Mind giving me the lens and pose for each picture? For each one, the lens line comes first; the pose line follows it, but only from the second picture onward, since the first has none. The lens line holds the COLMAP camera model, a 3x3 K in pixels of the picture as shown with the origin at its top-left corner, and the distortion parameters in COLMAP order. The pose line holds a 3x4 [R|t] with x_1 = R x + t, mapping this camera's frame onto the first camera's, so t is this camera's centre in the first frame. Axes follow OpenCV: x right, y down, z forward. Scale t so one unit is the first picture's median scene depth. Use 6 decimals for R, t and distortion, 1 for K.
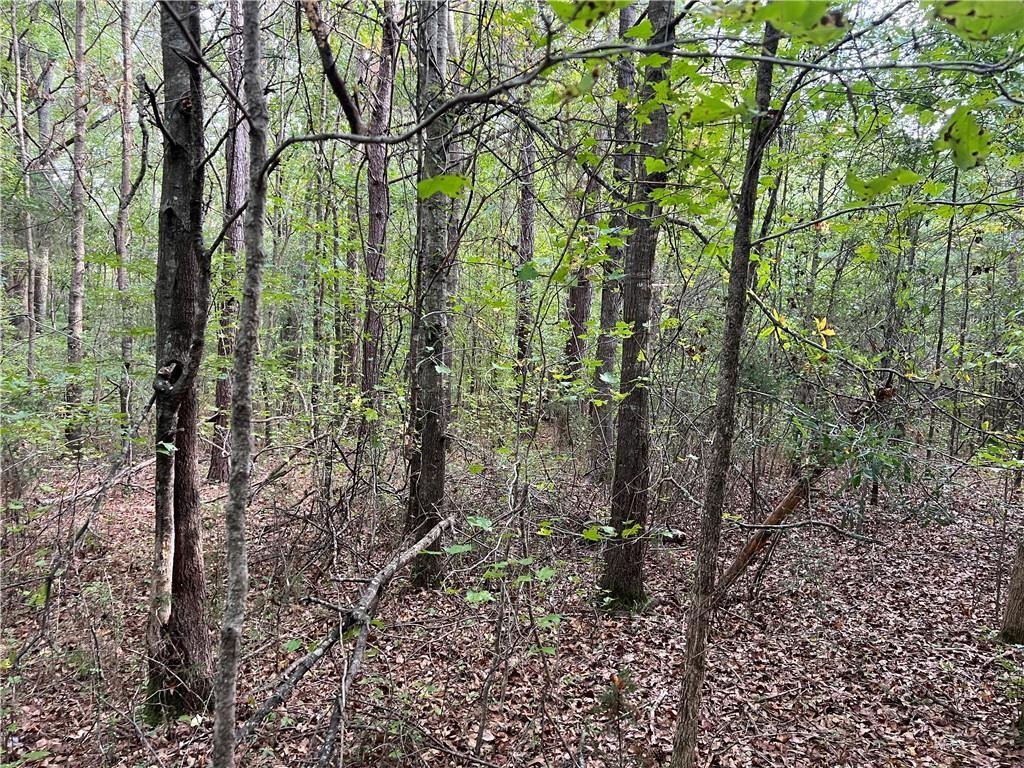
lens RADIAL K [[744.3, 0, 509.5], [0, 744.3, 381.8], [0, 0, 1]] dist [0.006625, -0.033309]
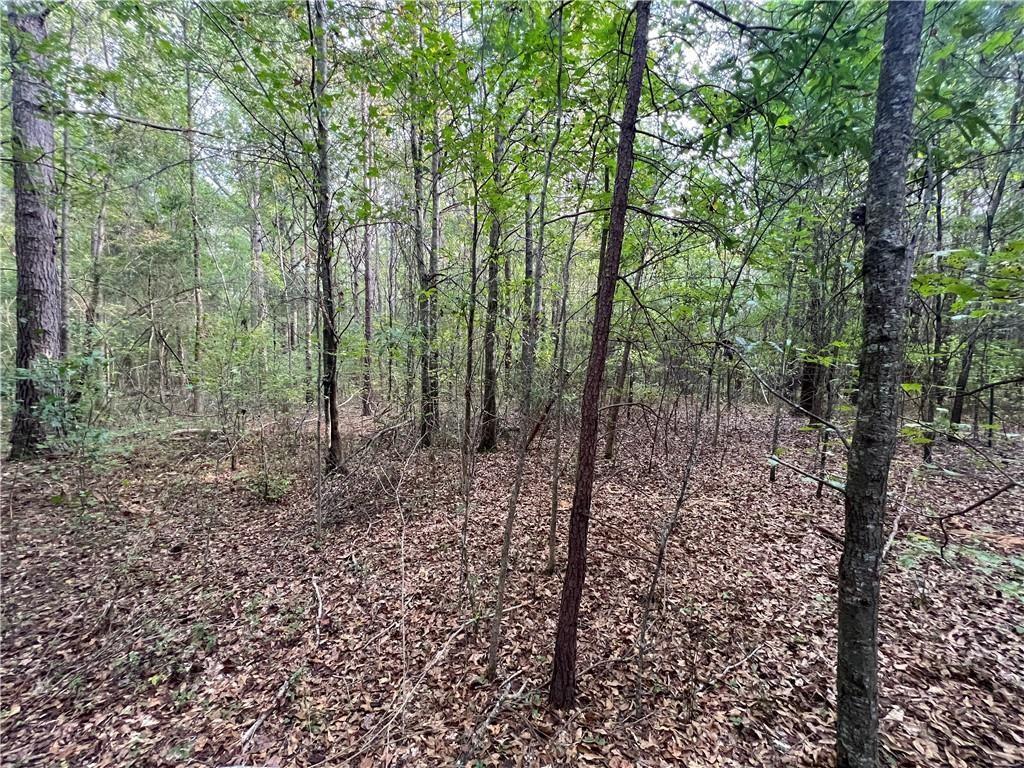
lens RADIAL K [[408.7, 0, 509.1], [0, 408.7, 380.4], [0, 0, 1]] dist [-0.000328, 0.000670]
pose [[0.996600, -0.009852, -0.081804, 0.116700], [0.012387, 0.999457, 0.030537, -0.008670], [0.081459, -0.031446, 0.996181, -0.180082]]
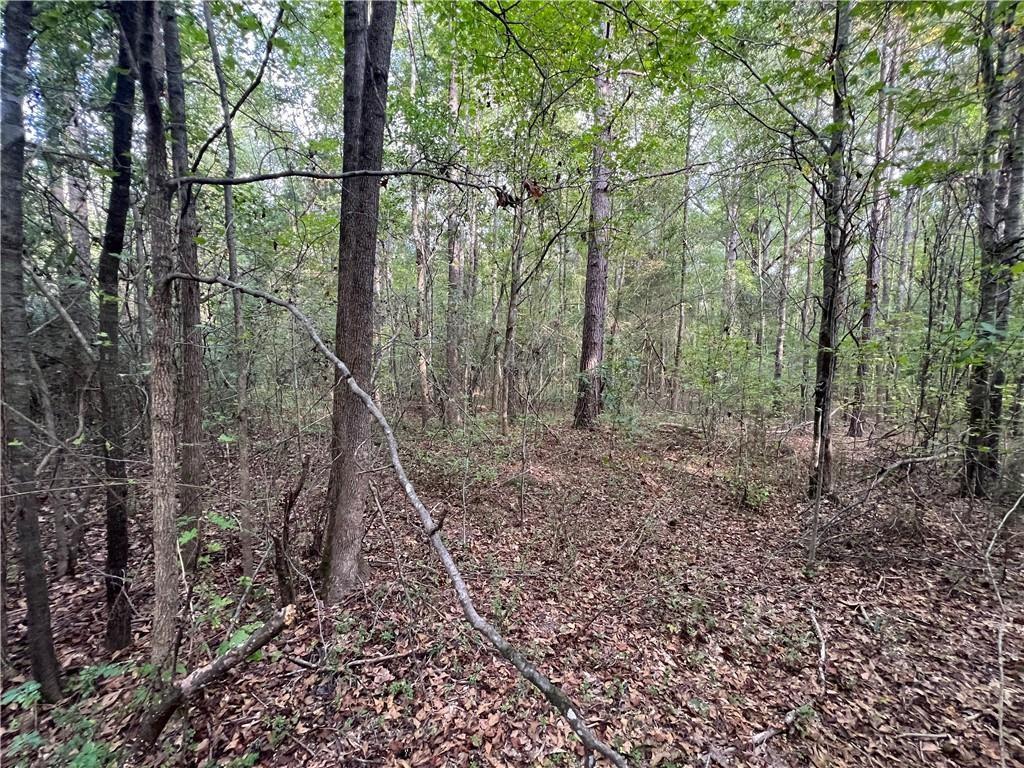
lens RADIAL K [[408.7, 0, 507.9], [0, 408.7, 381.9], [0, 0, 1]] dist [-0.000328, 0.000670]
pose [[0.449659, 0.037488, -0.892413, 0.097747], [-0.028909, 0.999206, 0.027408, -0.007247], [0.892732, 0.013474, 0.450386, -0.191815]]
